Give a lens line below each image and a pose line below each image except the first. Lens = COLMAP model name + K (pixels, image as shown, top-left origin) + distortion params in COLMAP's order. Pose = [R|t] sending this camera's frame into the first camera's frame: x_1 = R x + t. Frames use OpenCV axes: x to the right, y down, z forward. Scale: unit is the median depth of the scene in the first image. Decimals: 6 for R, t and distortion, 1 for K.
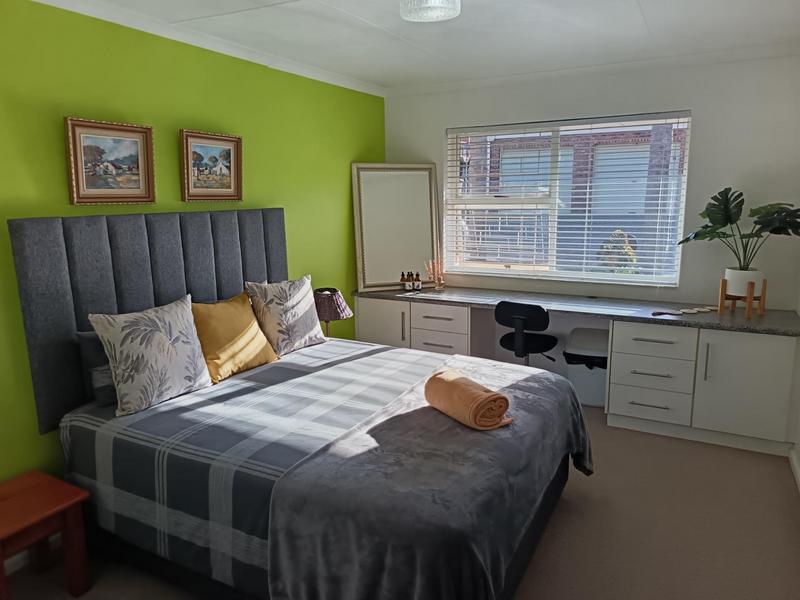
lens RADIAL K [[548.4, 0, 404.6], [0, 548.4, 298.6], [0, 0, 1]] dist [0.005381, 0.000233]
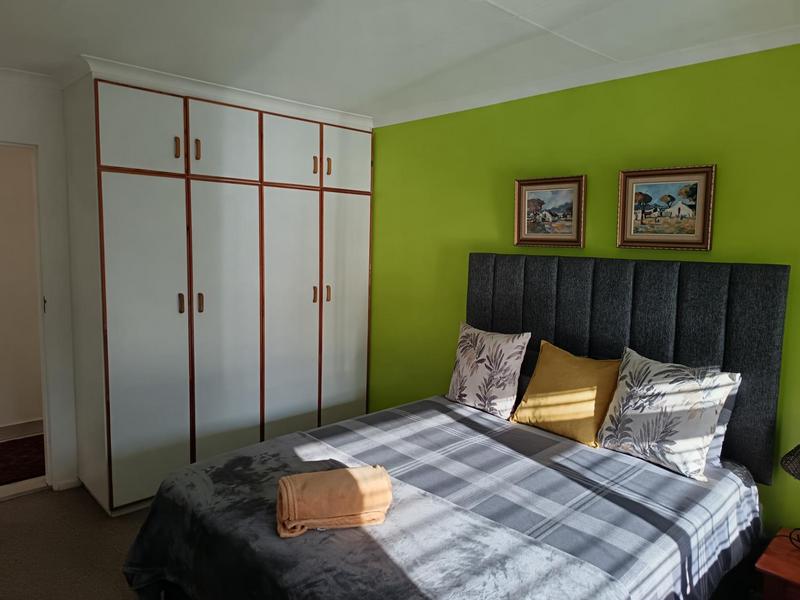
lens RADIAL K [[548.4, 0, 404.6], [0, 548.4, 298.6], [0, 0, 1]] dist [0.005381, 0.000233]
pose [[-0.312004, 0.107606, -0.943967, 0.649138], [-0.196458, 0.964785, 0.174913, -0.202099], [0.929547, 0.240024, -0.279876, 1.033644]]
